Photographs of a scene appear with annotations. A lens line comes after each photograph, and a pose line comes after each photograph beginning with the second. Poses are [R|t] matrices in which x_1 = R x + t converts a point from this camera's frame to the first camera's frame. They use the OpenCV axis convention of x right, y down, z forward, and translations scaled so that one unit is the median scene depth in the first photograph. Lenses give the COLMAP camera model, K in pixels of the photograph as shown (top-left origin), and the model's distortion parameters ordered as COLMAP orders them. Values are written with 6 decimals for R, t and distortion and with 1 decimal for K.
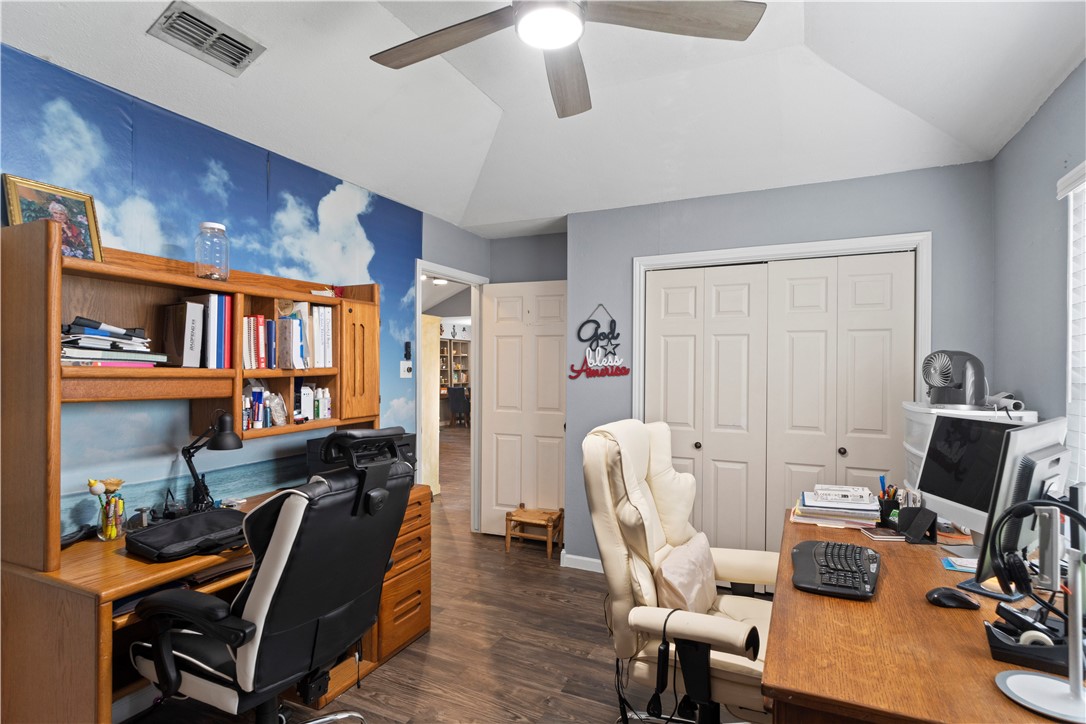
lens RADIAL K [[561.0, 0, 543.0], [0, 561.0, 364.5], [0, 0, 1]] dist [-0.000733, 0.000190]
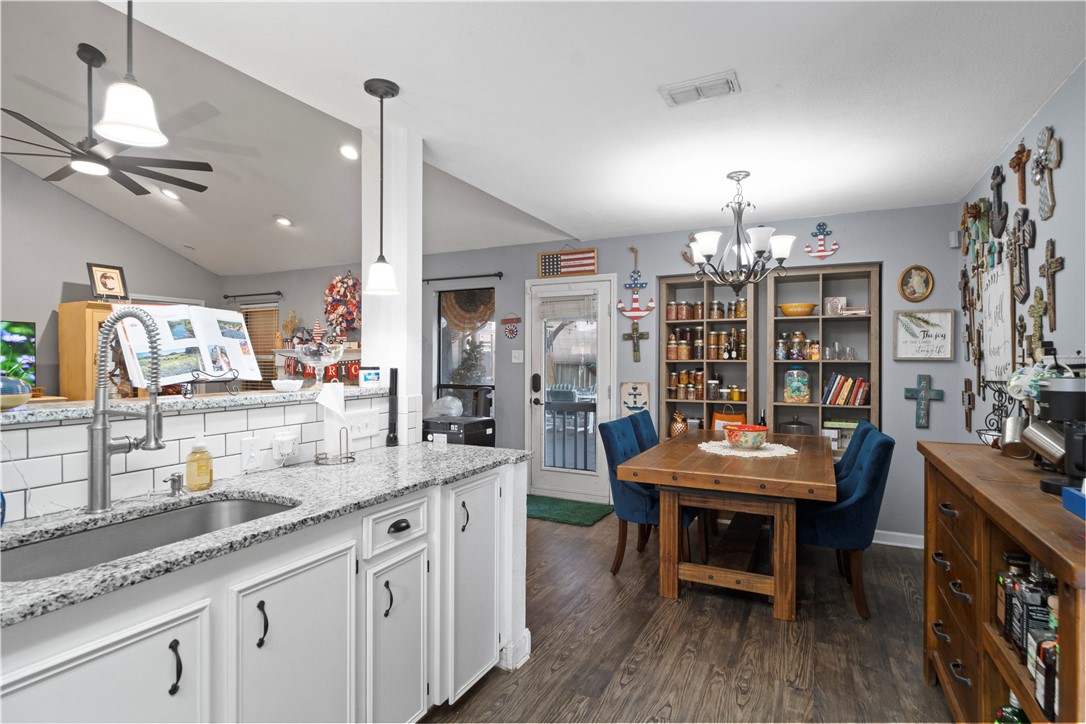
lens RADIAL K [[561.0, 0, 533.6], [0, 561.0, 359.8], [0, 0, 1]] dist [-0.000733, 0.000190]
pose [[-0.027852, -0.000676, -0.999612, 0.168650], [0.000937, 0.999999, -0.000703, 0.007920], [0.999612, -0.000956, -0.027851, 0.864506]]
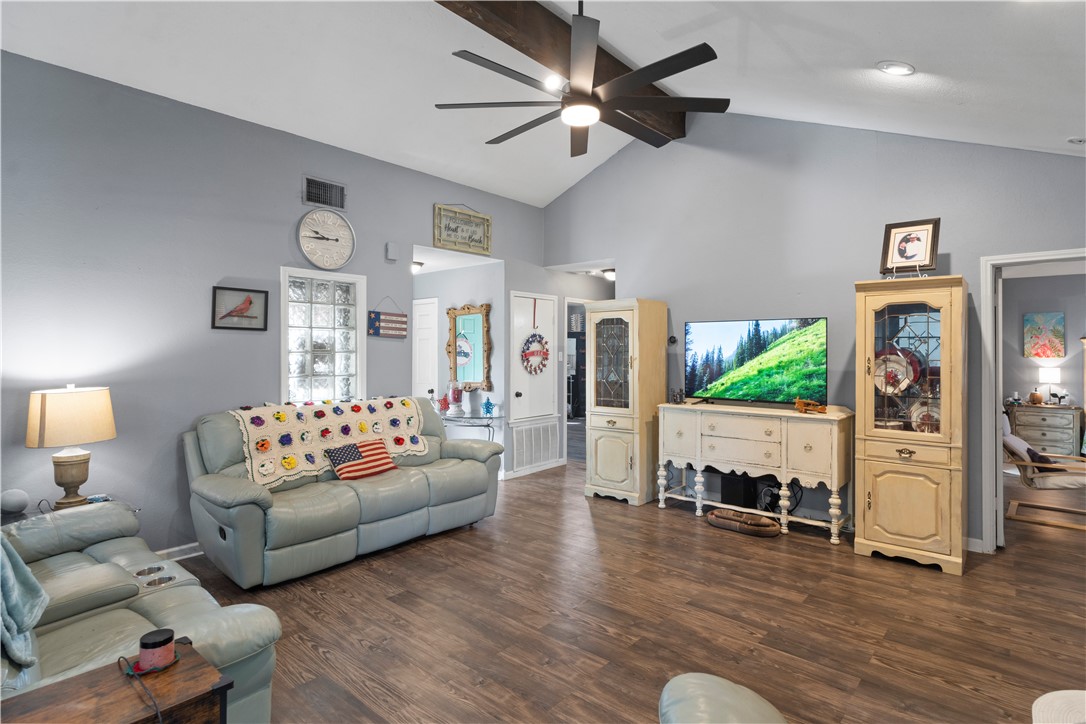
lens RADIAL K [[561.0, 0, 536.6], [0, 561.0, 352.9], [0, 0, 1]] dist [-0.000733, 0.000190]
pose [[-0.962441, -0.005359, 0.271439, -0.160820], [-0.003865, 0.999974, 0.006039, -0.000746], [-0.271464, 0.004763, -0.962437, 0.845720]]
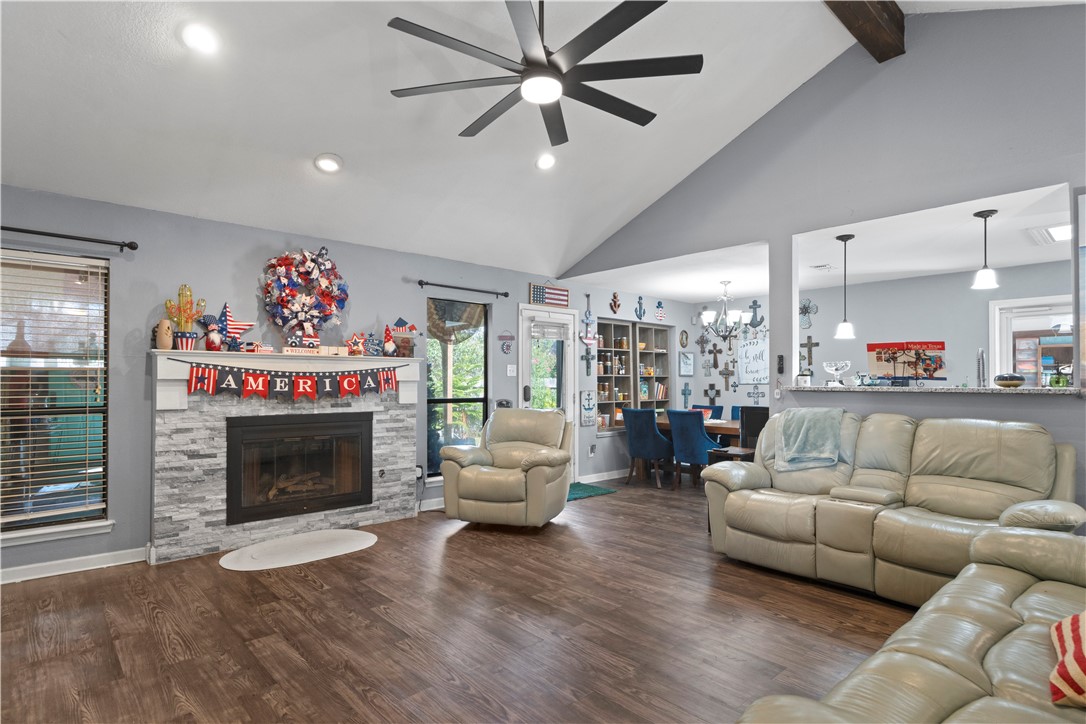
lens RADIAL K [[561.0, 0, 543.1], [0, 561.0, 369.3], [0, 0, 1]] dist [-0.000733, 0.000190]
pose [[0.928131, -0.008802, -0.372150, -0.041151], [0.000950, 0.999773, -0.021275, 0.013776], [0.372253, 0.019393, 0.927929, 0.442889]]
